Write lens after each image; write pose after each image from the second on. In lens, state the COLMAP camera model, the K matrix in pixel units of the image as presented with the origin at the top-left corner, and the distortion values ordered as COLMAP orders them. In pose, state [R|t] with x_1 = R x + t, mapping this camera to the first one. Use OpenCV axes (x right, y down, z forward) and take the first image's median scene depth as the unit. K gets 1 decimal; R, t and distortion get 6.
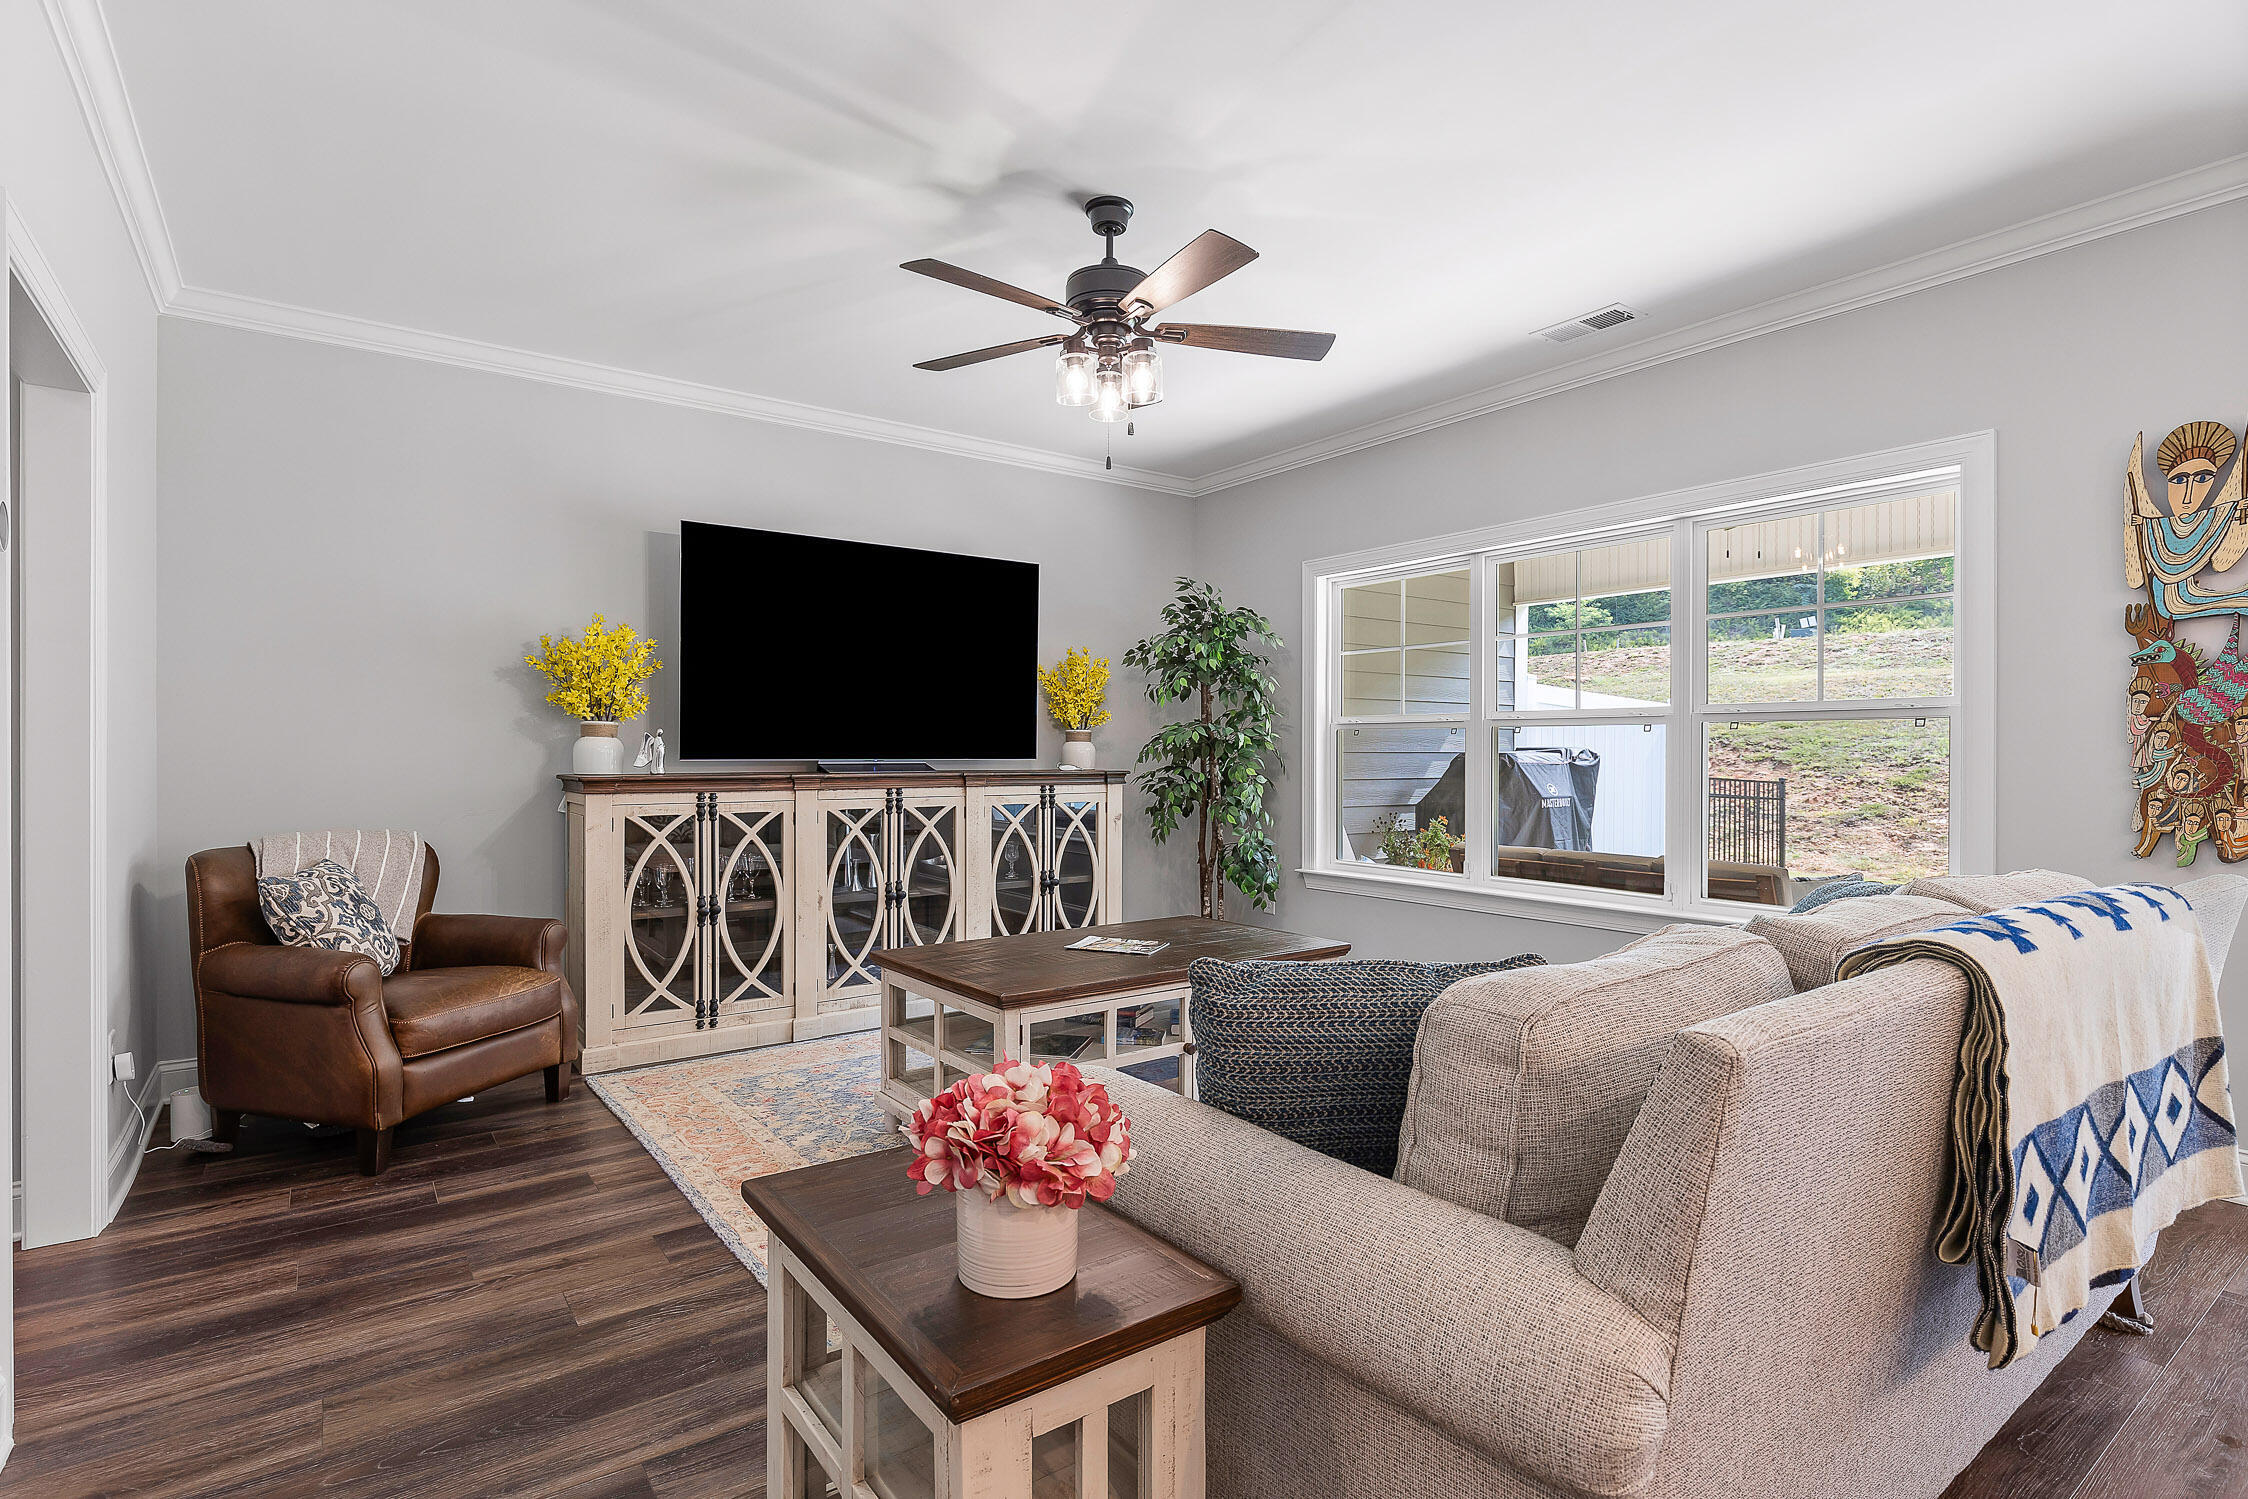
lens RADIAL K [[1080.8, 0, 1131.2], [0, 1080.8, 757.3], [0, 0, 1]] dist [-0.006418, 0.000907]
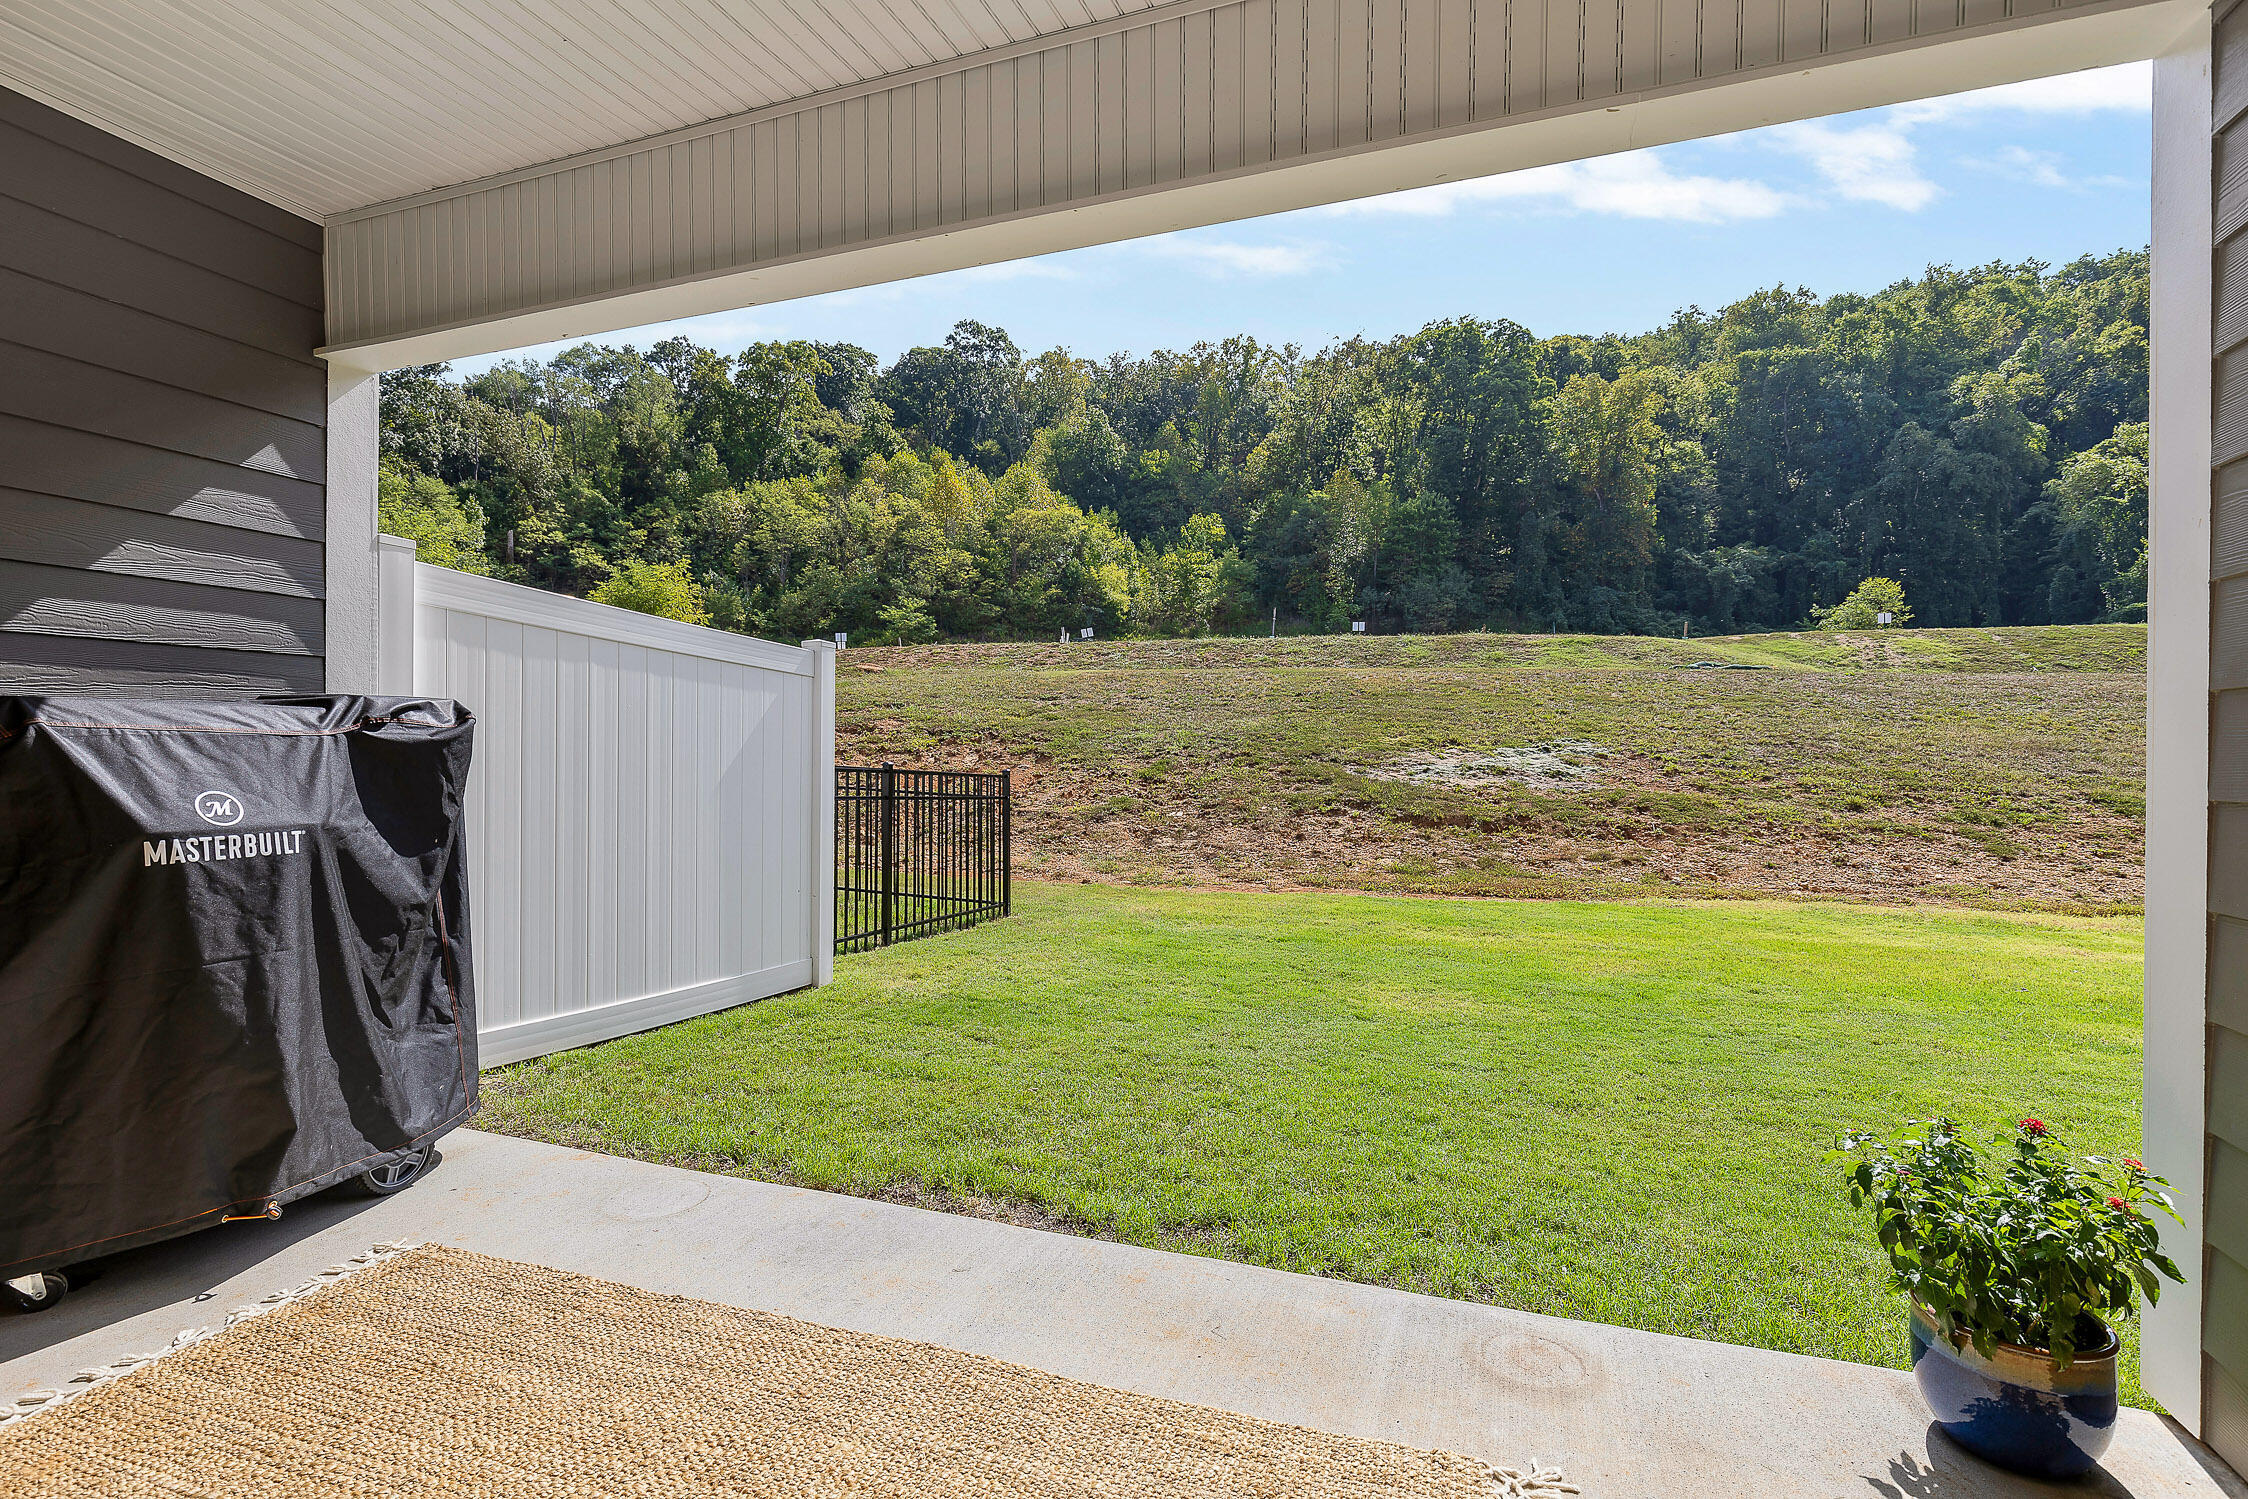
lens RADIAL K [[1046.0, 0, 1124.0], [0, 1046.0, 749.5], [0, 0, 1]] dist [0.000454, 0.000004]
pose [[0.831355, 0.001149, 0.555741, 0.186114], [0.001773, 0.999987, -0.004719, 0.005866], [-0.555740, 0.004909, 0.831342, 0.241319]]
